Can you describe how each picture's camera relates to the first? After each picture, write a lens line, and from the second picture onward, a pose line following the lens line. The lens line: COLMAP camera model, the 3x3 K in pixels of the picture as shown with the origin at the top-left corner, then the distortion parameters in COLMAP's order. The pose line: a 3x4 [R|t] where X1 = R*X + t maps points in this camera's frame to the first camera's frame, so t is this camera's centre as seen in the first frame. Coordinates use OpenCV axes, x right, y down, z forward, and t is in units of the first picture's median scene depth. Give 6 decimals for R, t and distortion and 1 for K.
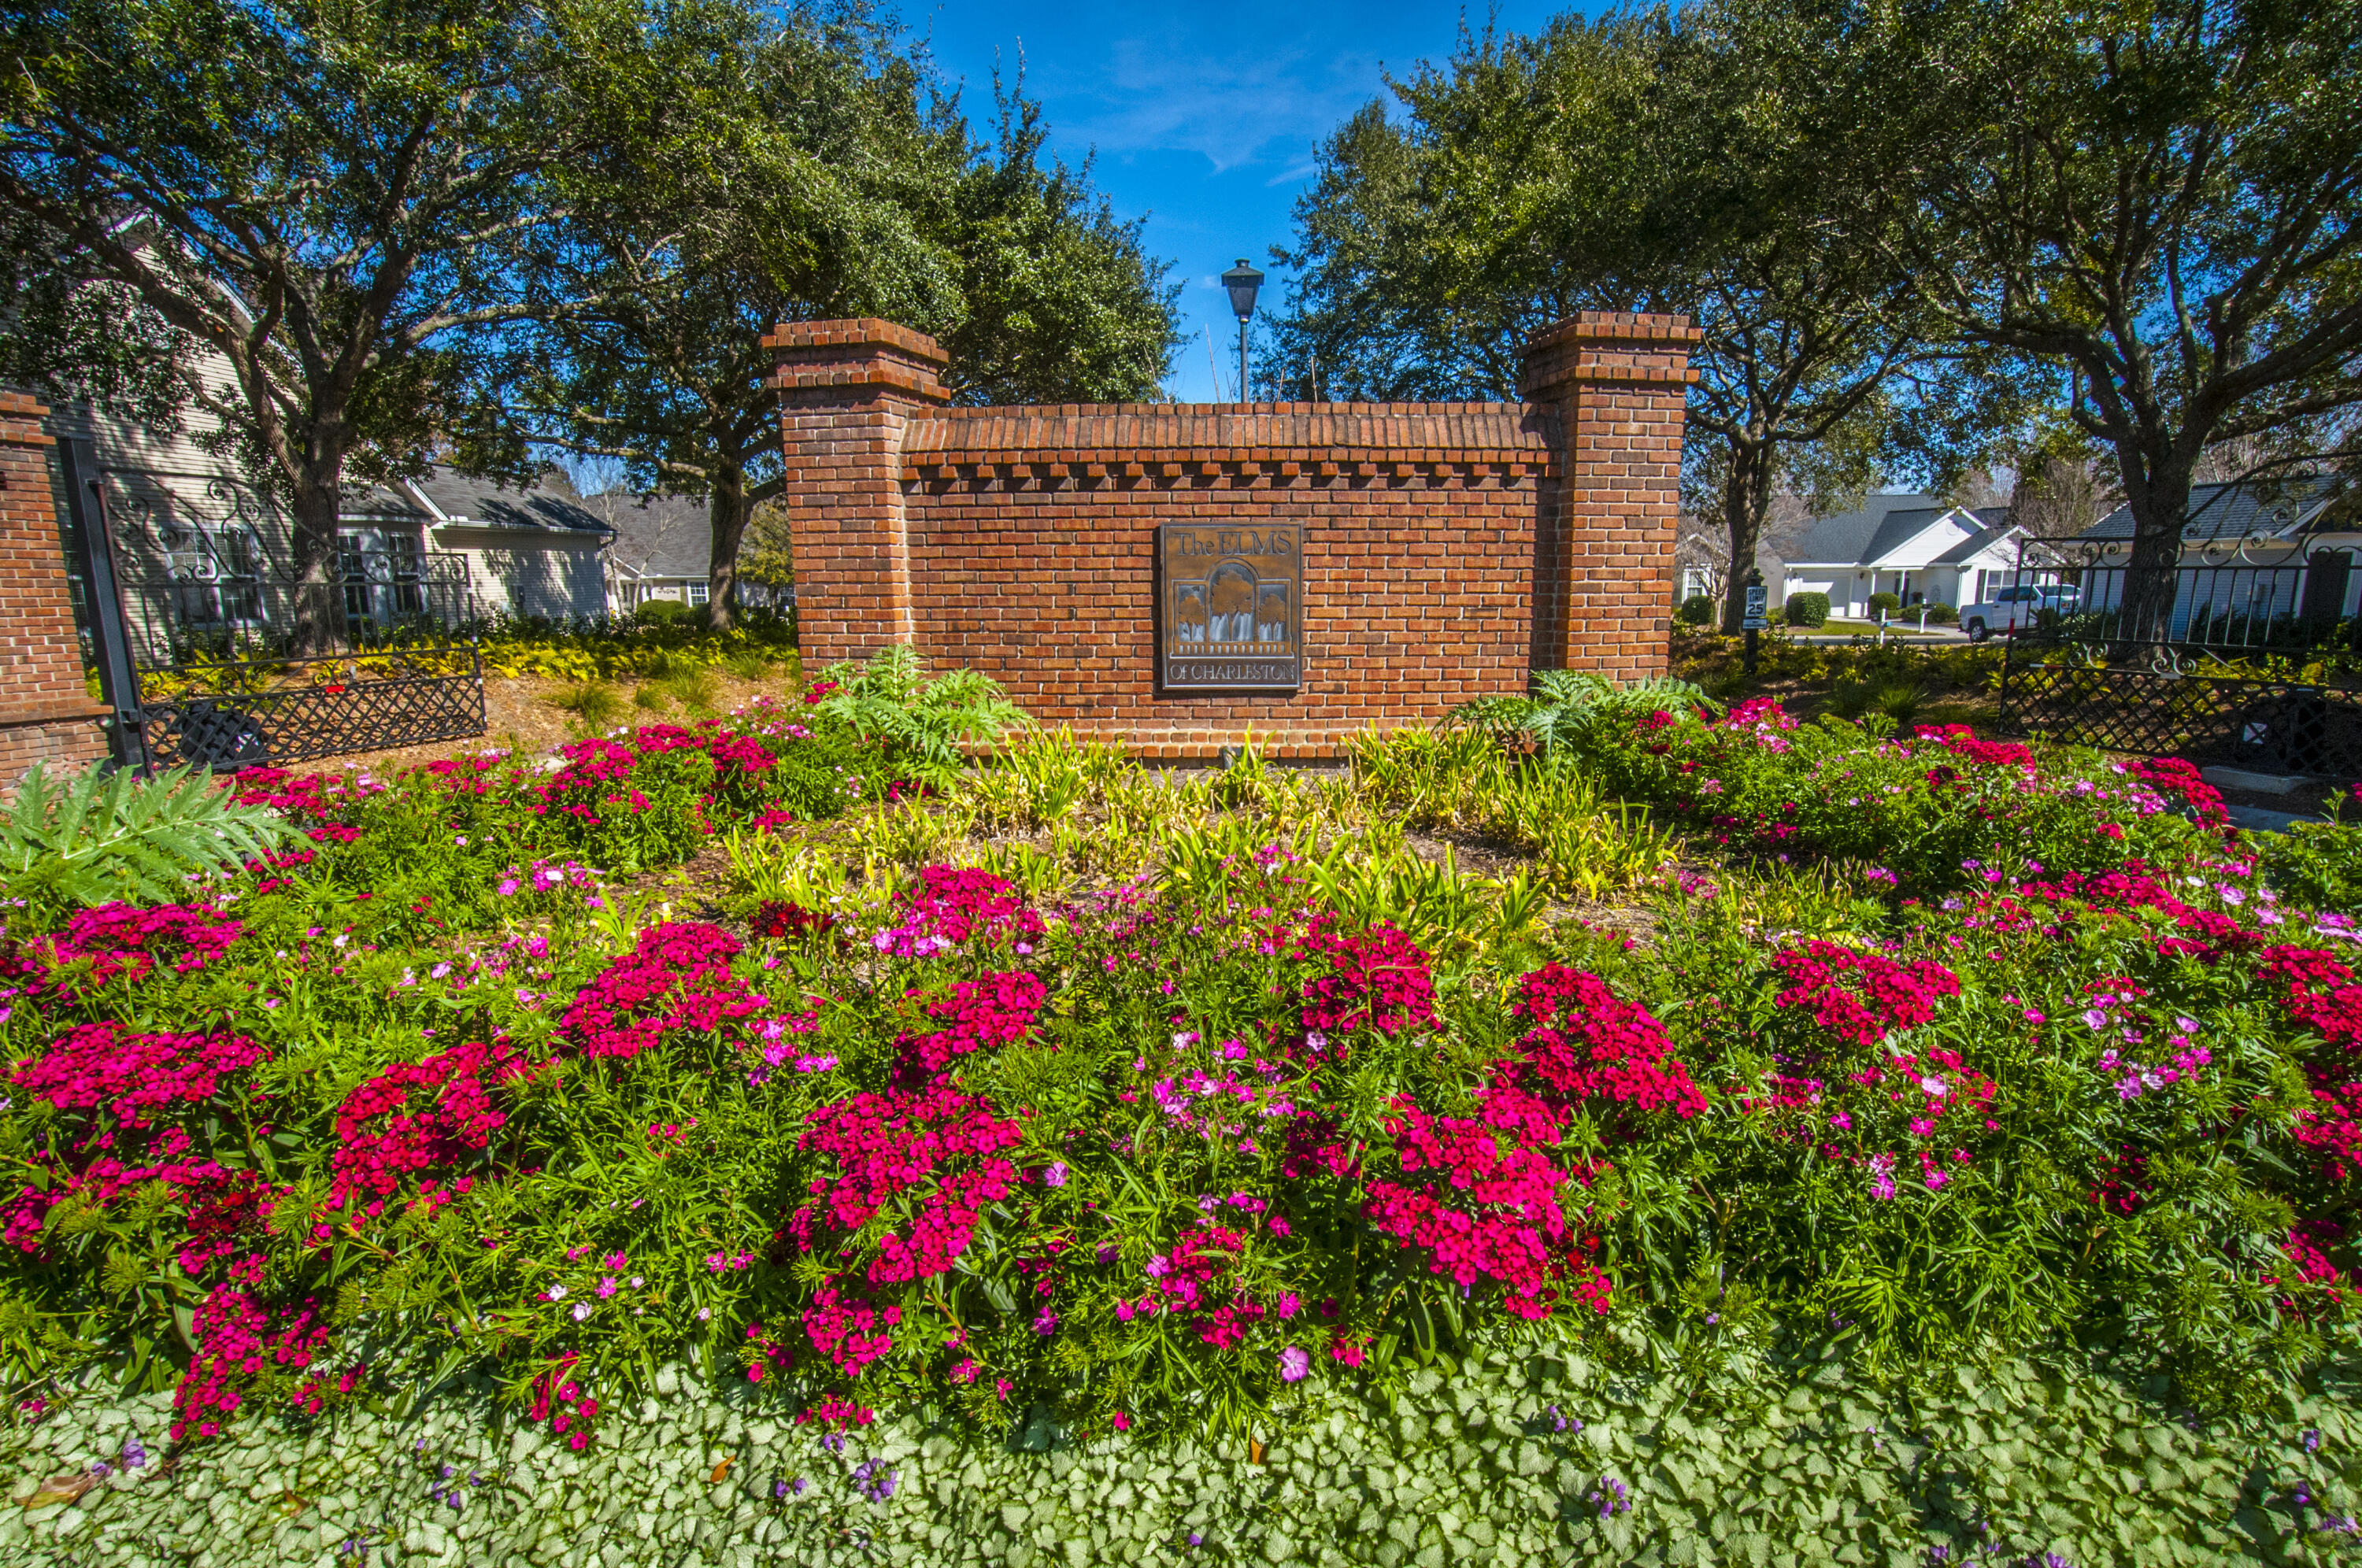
lens RADIAL K [[1208.9, 0, 1245.7], [0, 1208.9, 819.8], [0, 0, 1]] dist [0.012668, -0.024815]
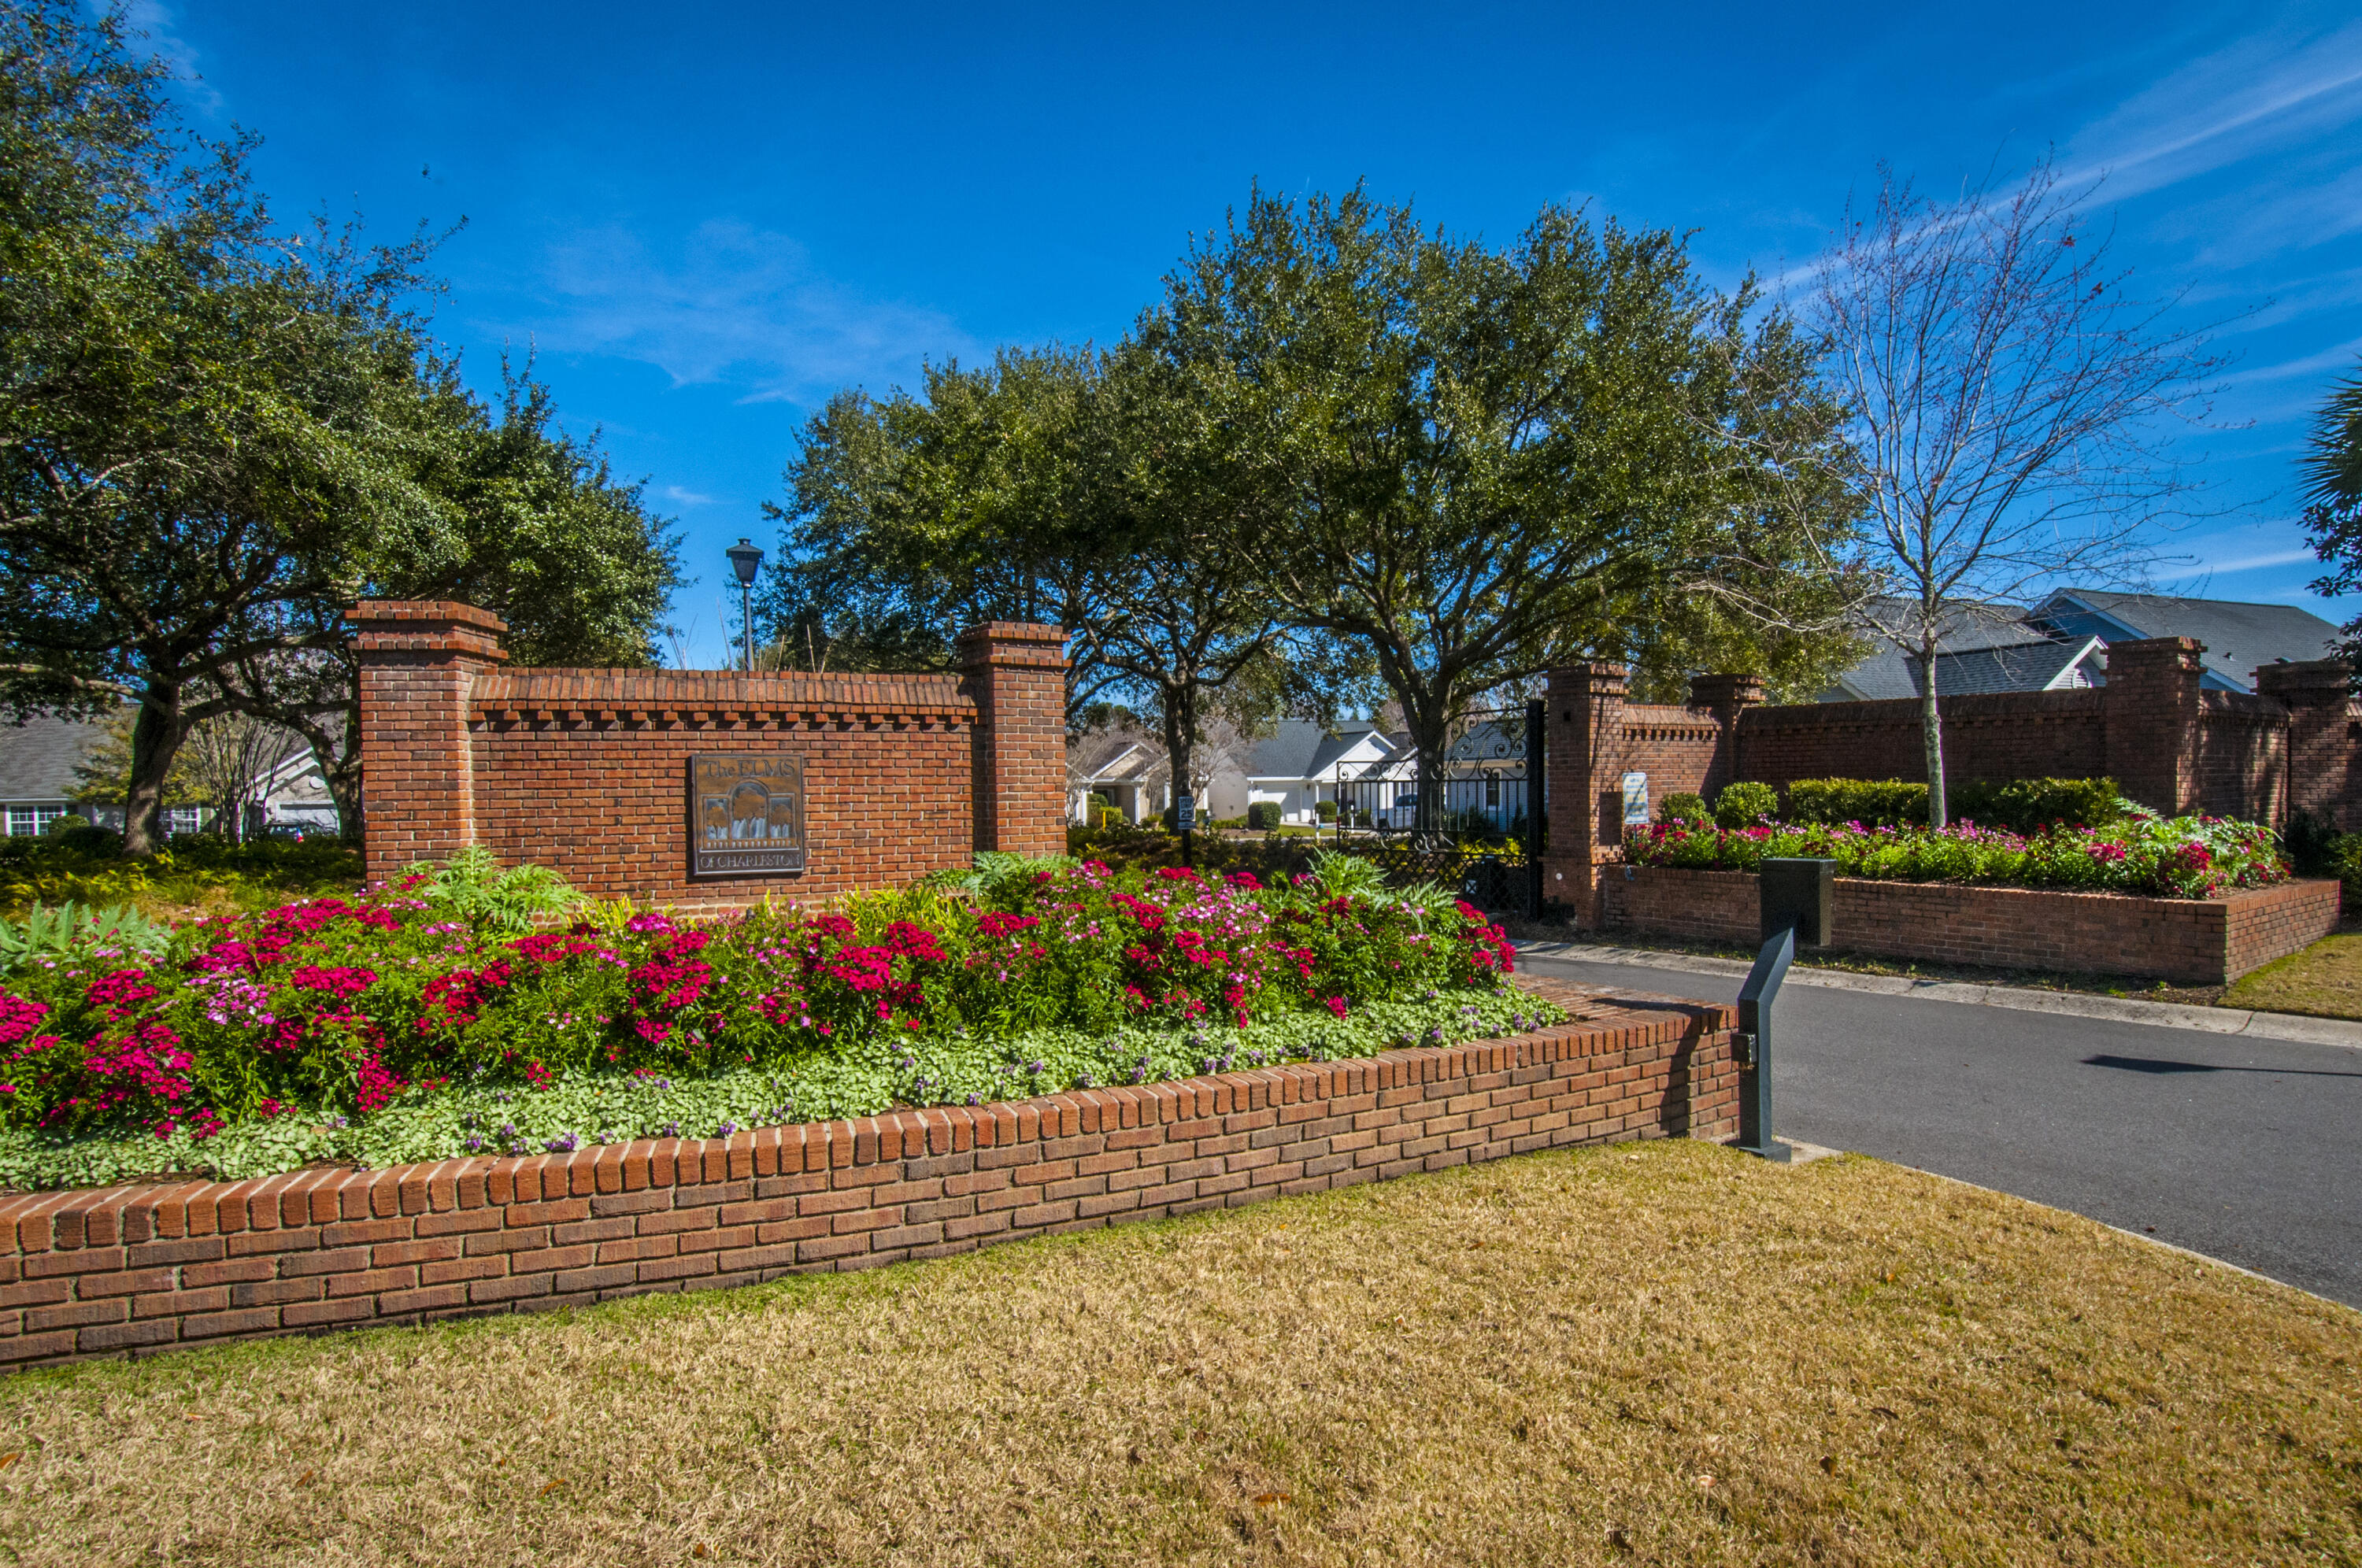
lens RADIAL K [[1208.9, 0, 1245.7], [0, 1208.9, 819.8], [0, 0, 1]] dist [0.012668, -0.024815]
pose [[0.922711, -0.018227, 0.385061, -0.015282], [0.084697, 0.984059, -0.156377, 0.067846], [-0.376073, 0.176904, 0.909546, -0.334716]]
